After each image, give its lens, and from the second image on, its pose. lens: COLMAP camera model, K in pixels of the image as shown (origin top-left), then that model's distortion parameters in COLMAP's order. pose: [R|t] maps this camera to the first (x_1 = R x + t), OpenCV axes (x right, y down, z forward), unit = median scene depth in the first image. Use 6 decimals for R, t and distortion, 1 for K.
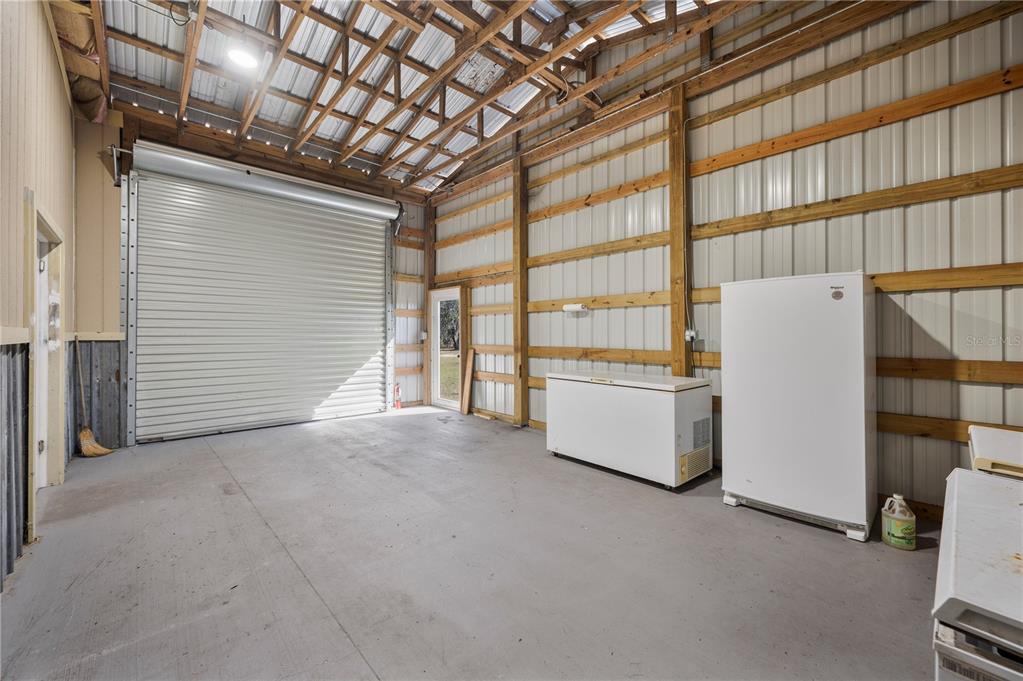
lens RADIAL K [[406.5, 0, 509.7], [0, 406.5, 333.6], [0, 0, 1]] dist [-0.003774, -0.000407]
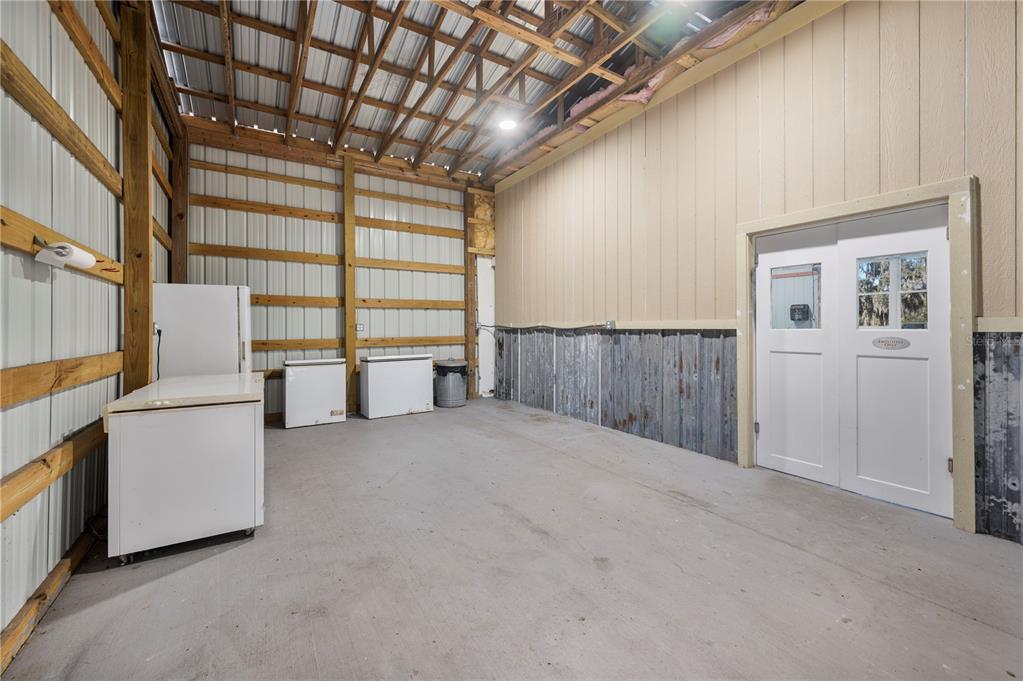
lens RADIAL K [[406.5, 0, 512.0], [0, 406.5, 330.3], [0, 0, 1]] dist [-0.003774, -0.000407]
pose [[-0.984803, 0.007243, 0.173522, -0.444455], [0.008347, 0.999949, 0.005633, 0.006001], [-0.173473, 0.006996, -0.984814, 1.841231]]
